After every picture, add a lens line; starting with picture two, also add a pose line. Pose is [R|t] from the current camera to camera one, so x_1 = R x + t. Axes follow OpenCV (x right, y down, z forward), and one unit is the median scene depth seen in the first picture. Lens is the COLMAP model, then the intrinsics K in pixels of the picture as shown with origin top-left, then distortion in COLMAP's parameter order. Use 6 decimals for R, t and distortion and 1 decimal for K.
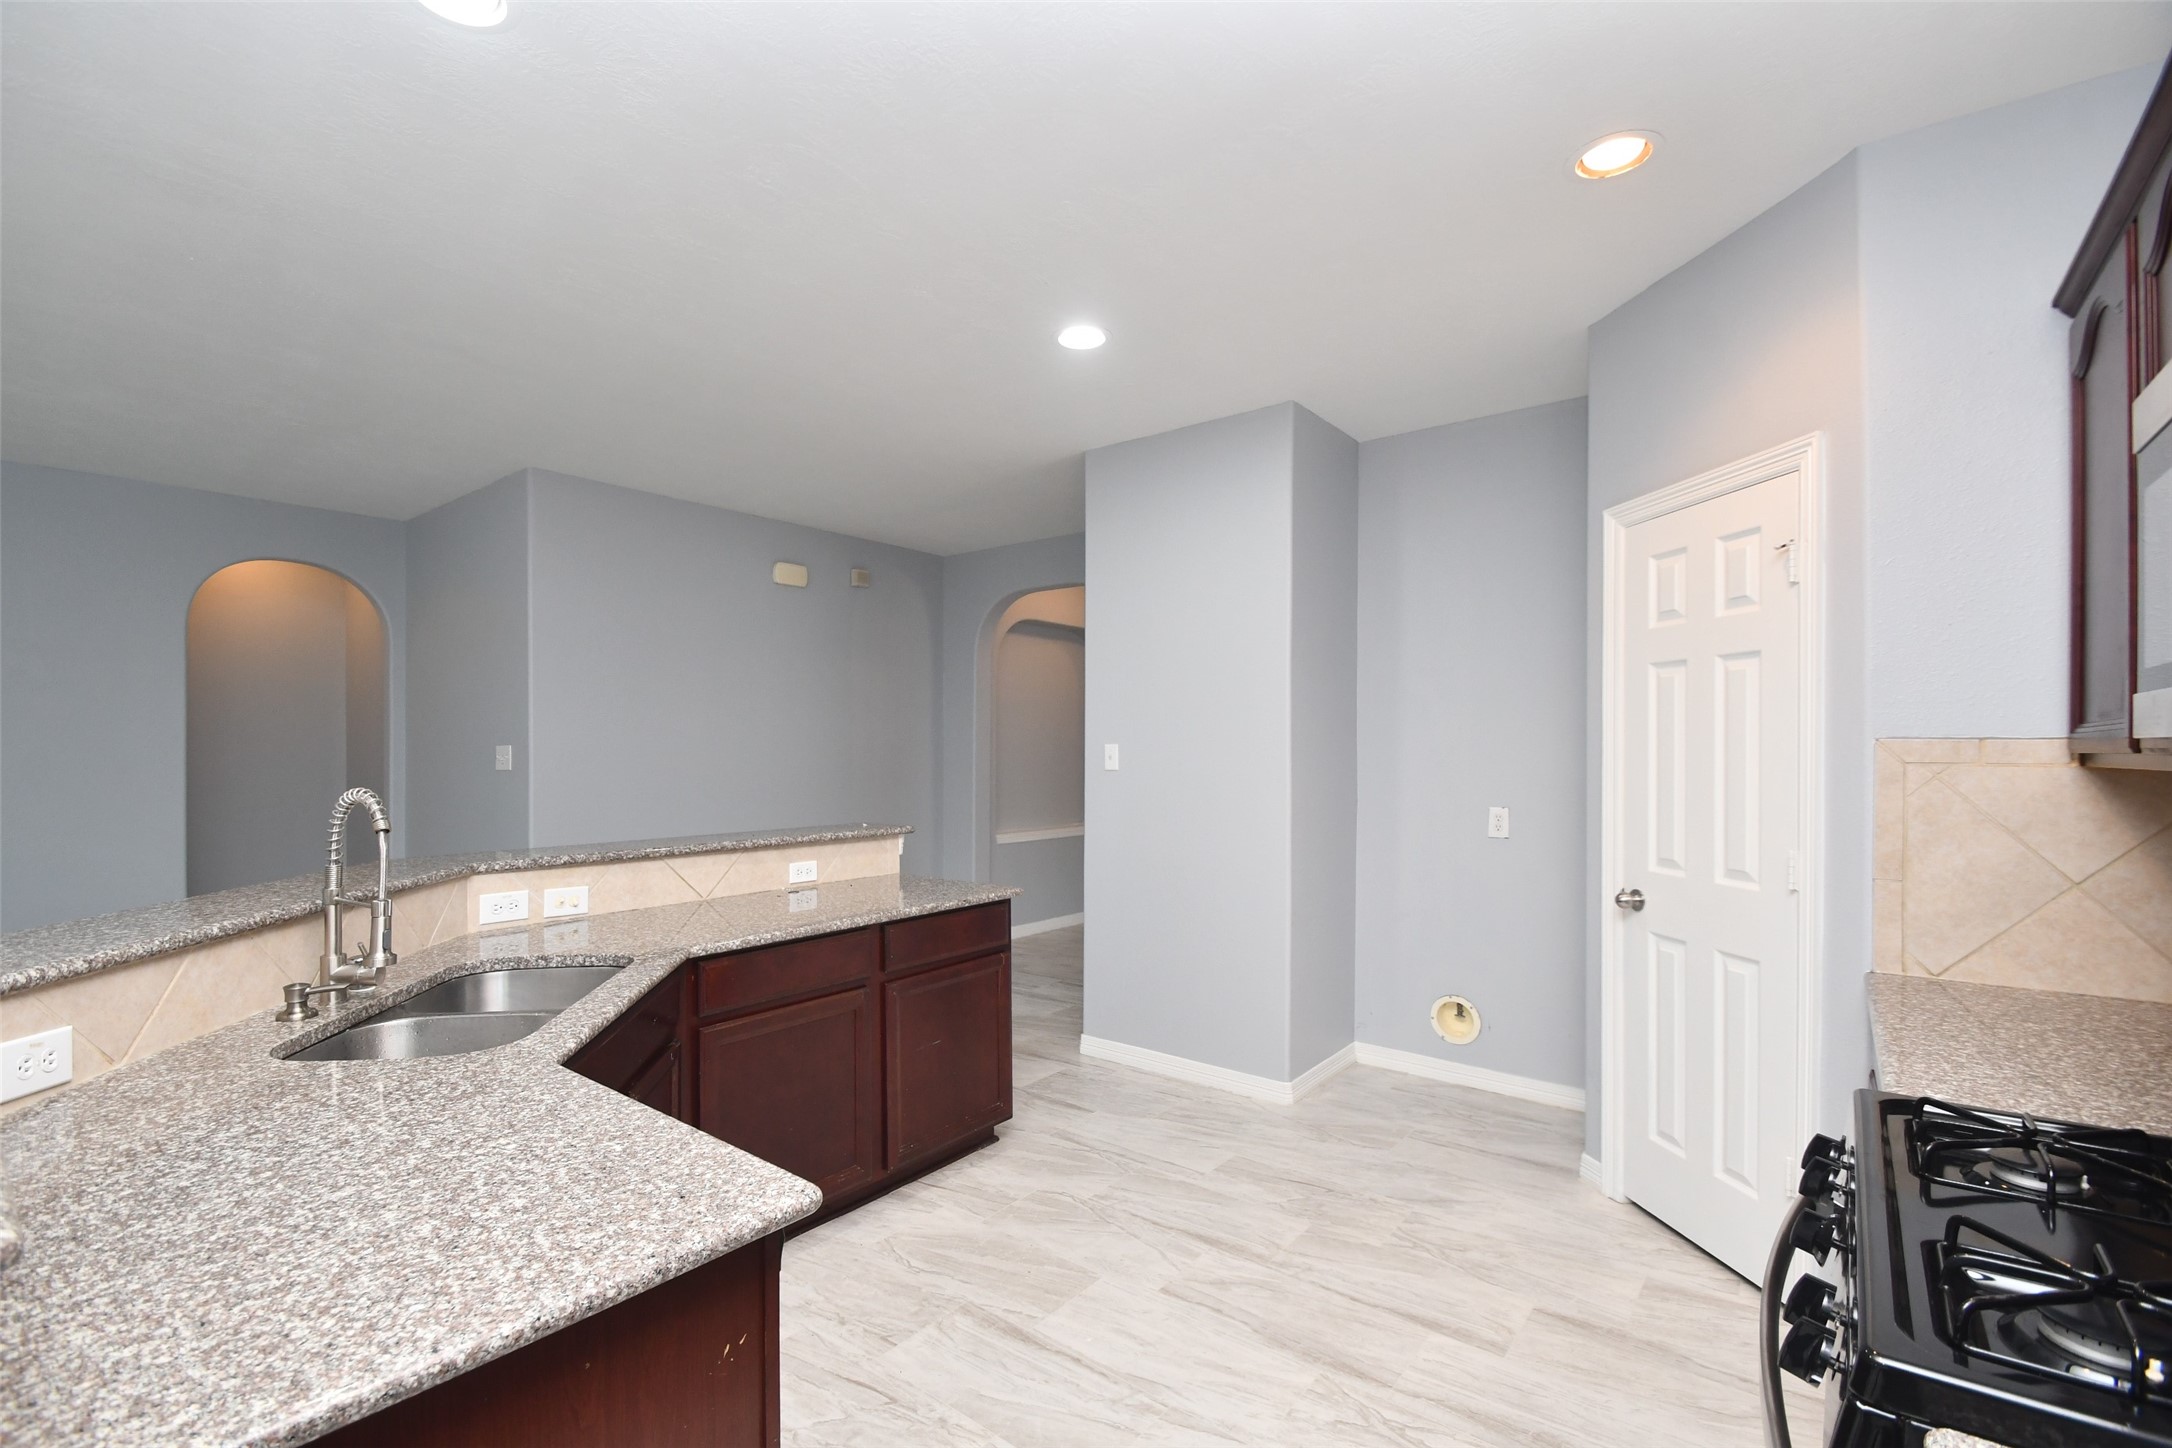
lens RADIAL K [[951.7, 0, 1060.6], [0, 951.7, 745.6], [0, 0, 1]] dist [0.007517, -0.008443]
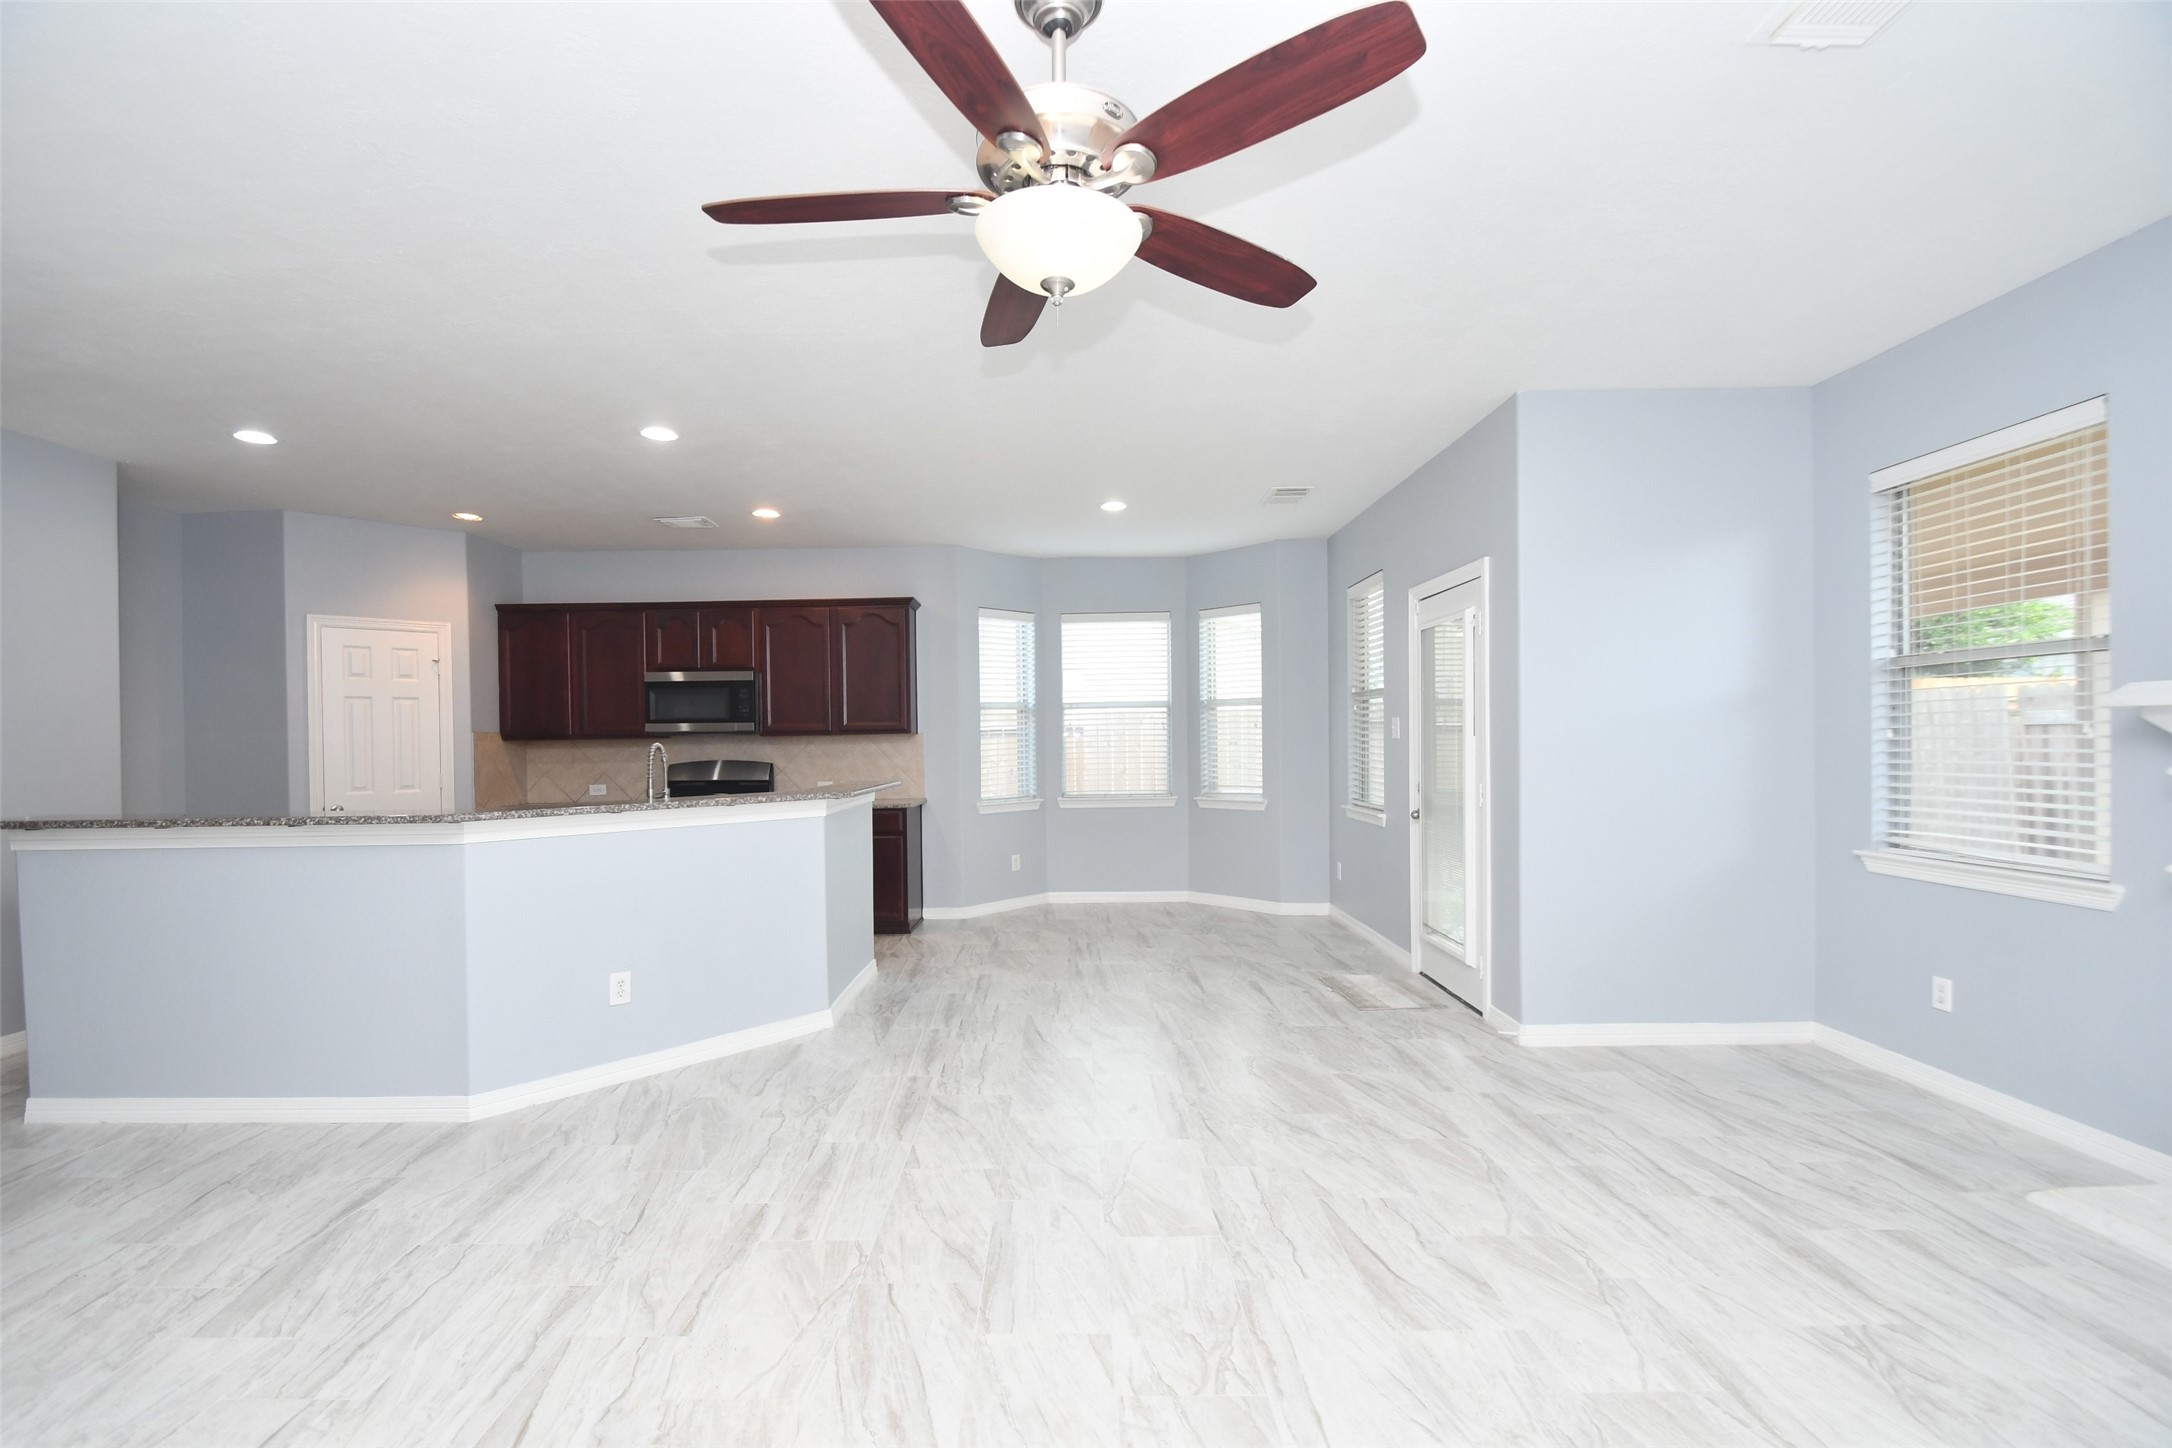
lens RADIAL K [[949.4, 0, 1060.2], [0, 949.4, 748.1], [0, 0, 1]] dist [0.018105, -0.017128]
pose [[-0.617661, 0.002017, 0.786442, -2.449344], [0.013180, 0.999883, 0.007787, 0.039643], [-0.786334, 0.015175, -0.617615, 1.285737]]
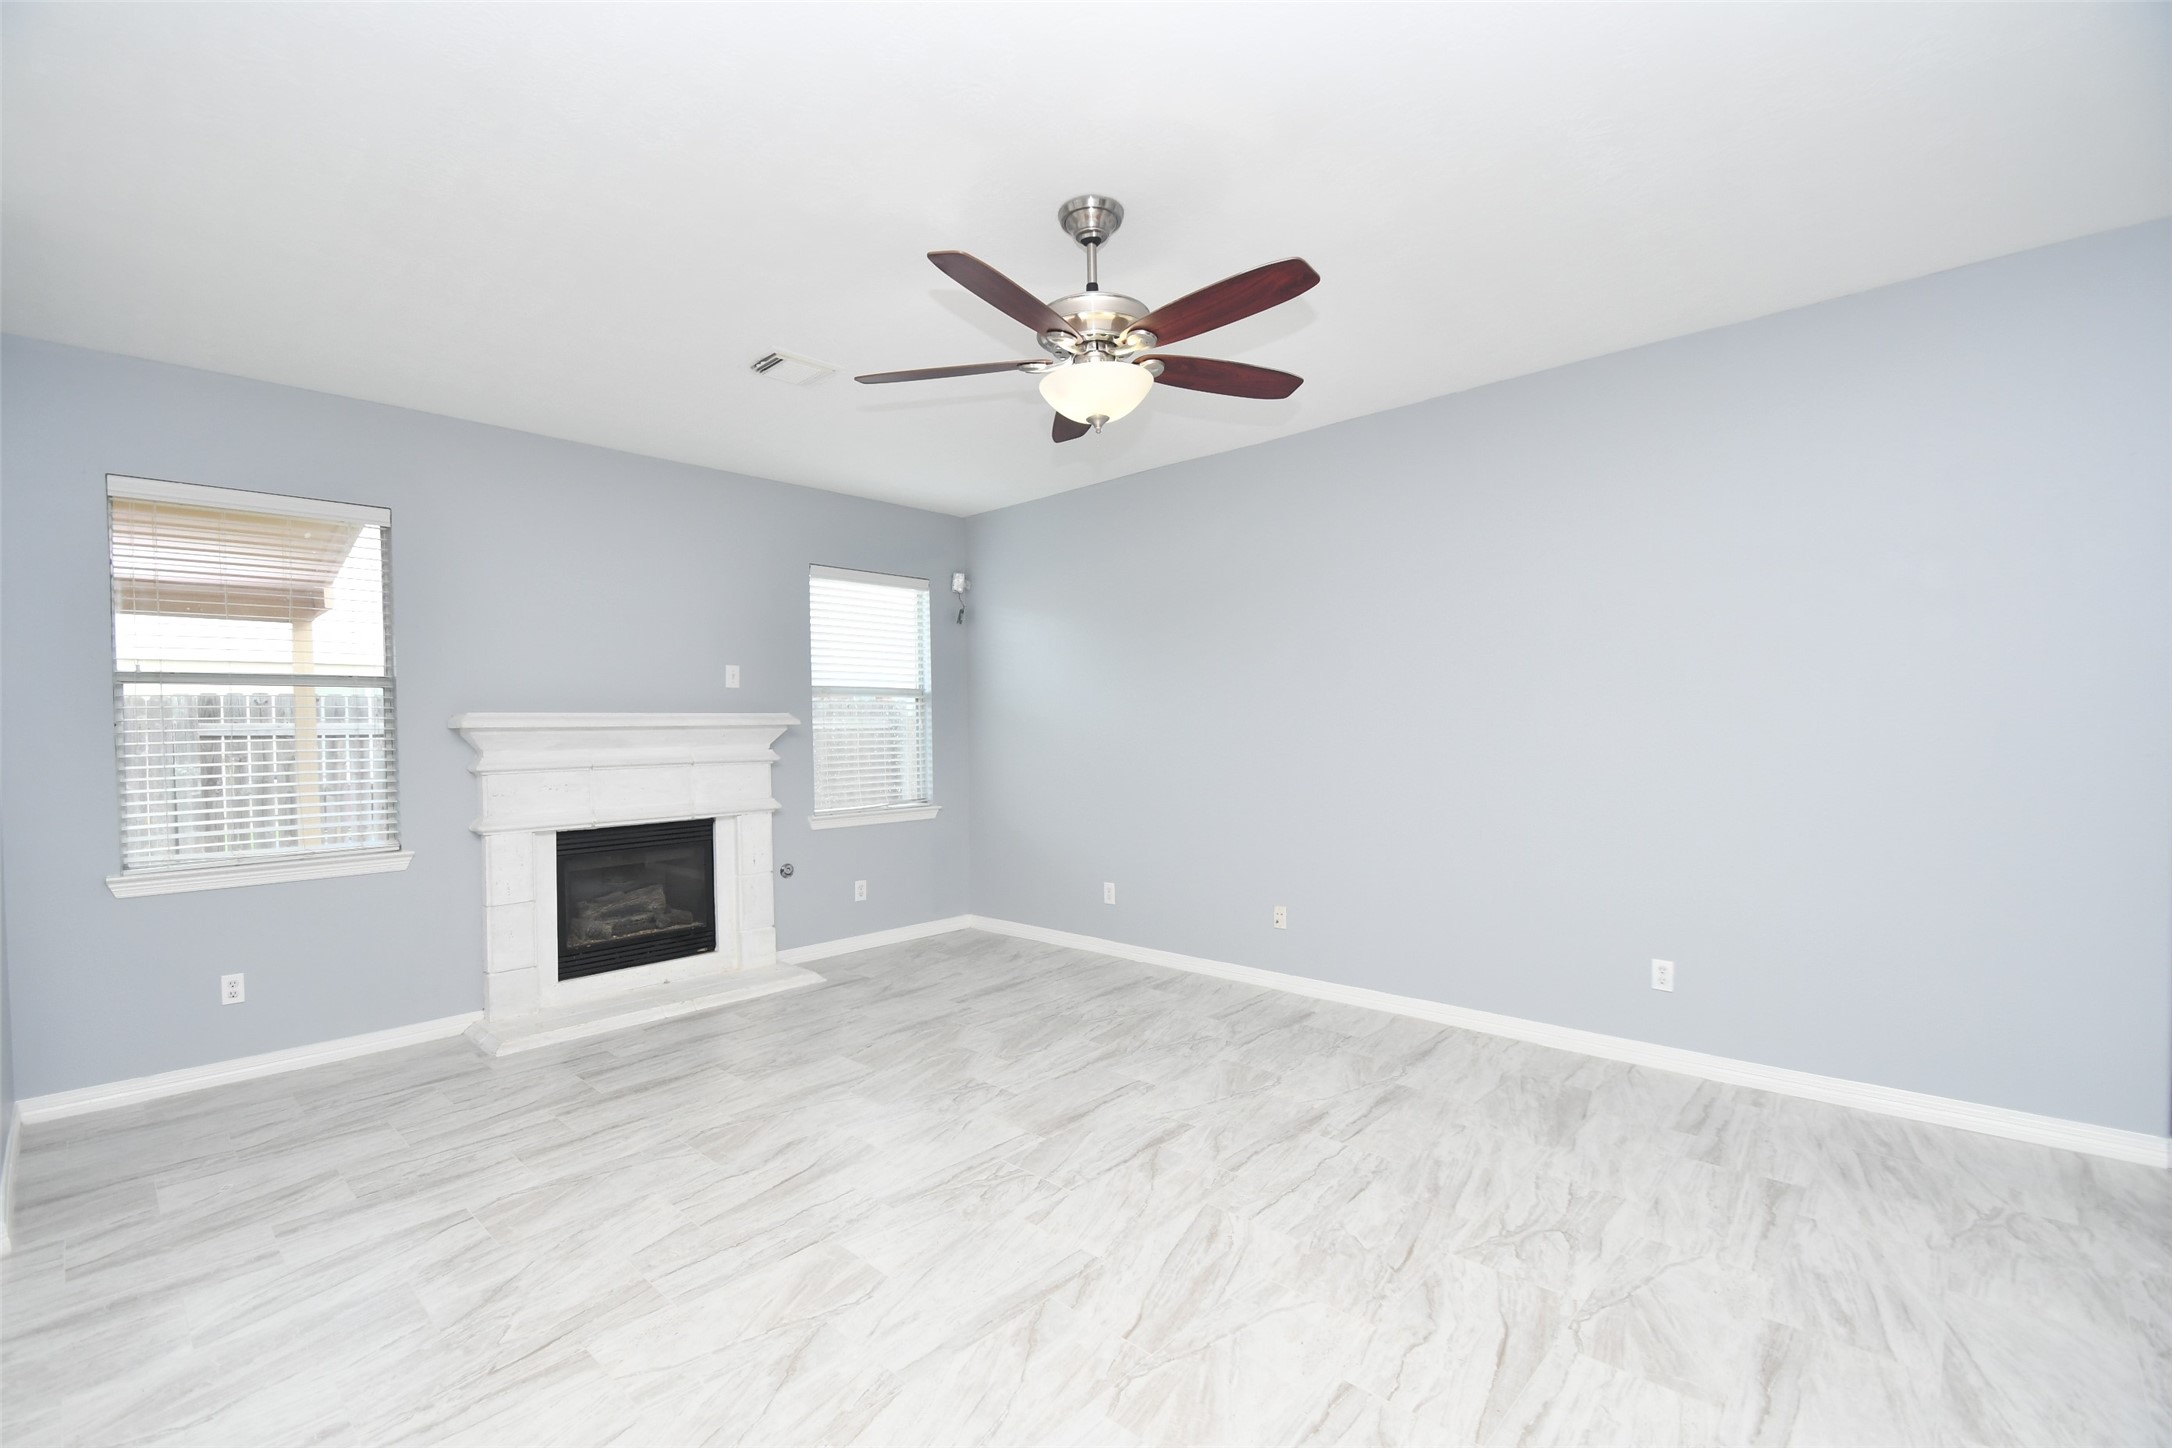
lens RADIAL K [[949.4, 0, 1060.2], [0, 949.4, 748.1], [0, 0, 1]] dist [0.018105, -0.017128]
pose [[-0.090028, 0.022687, -0.995681, -0.672739], [0.017519, 0.999622, 0.021192, 0.033900], [0.995785, -0.015536, -0.090391, 0.847179]]
